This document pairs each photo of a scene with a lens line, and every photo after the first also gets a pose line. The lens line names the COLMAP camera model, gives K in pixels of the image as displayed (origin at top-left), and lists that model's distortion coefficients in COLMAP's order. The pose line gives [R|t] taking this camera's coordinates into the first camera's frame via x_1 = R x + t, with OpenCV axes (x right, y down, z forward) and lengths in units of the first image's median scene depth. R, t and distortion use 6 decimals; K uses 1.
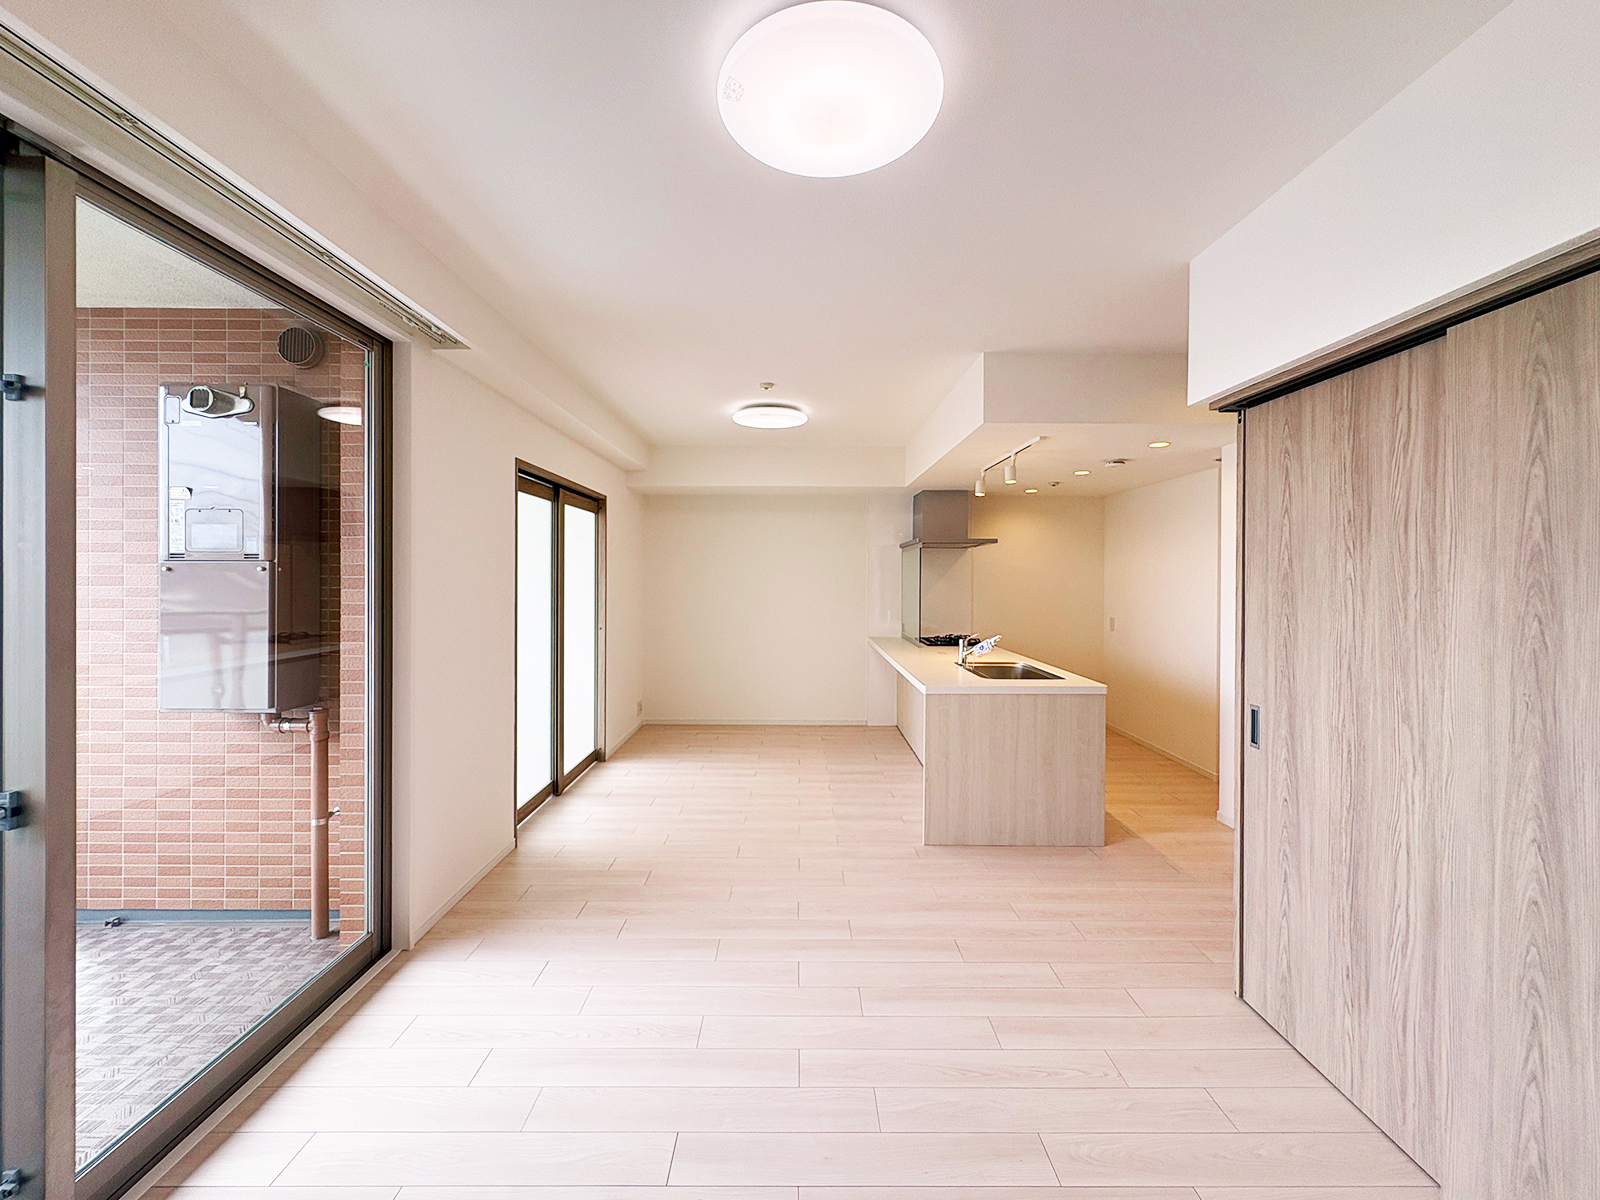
lens RADIAL K [[648.1, 0, 807.6], [0, 648.1, 577.0], [0, 0, 1]] dist [-0.001495, -0.000201]
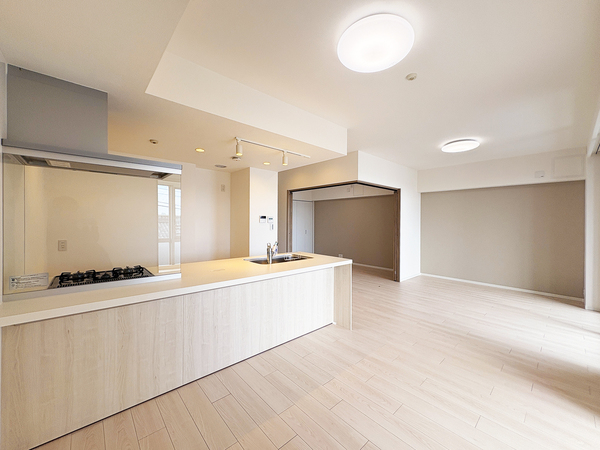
lens RADIAL K [[243.0, 0, 302.8], [0, 243.0, 216.4], [0, 0, 1]] dist [-0.001495, -0.000201]
pose [[-0.659702, 0.004907, 0.751512, -0.407464], [-0.009873, 0.999836, -0.015195, 0.034205], [-0.751463, -0.017444, -0.659545, 1.971197]]
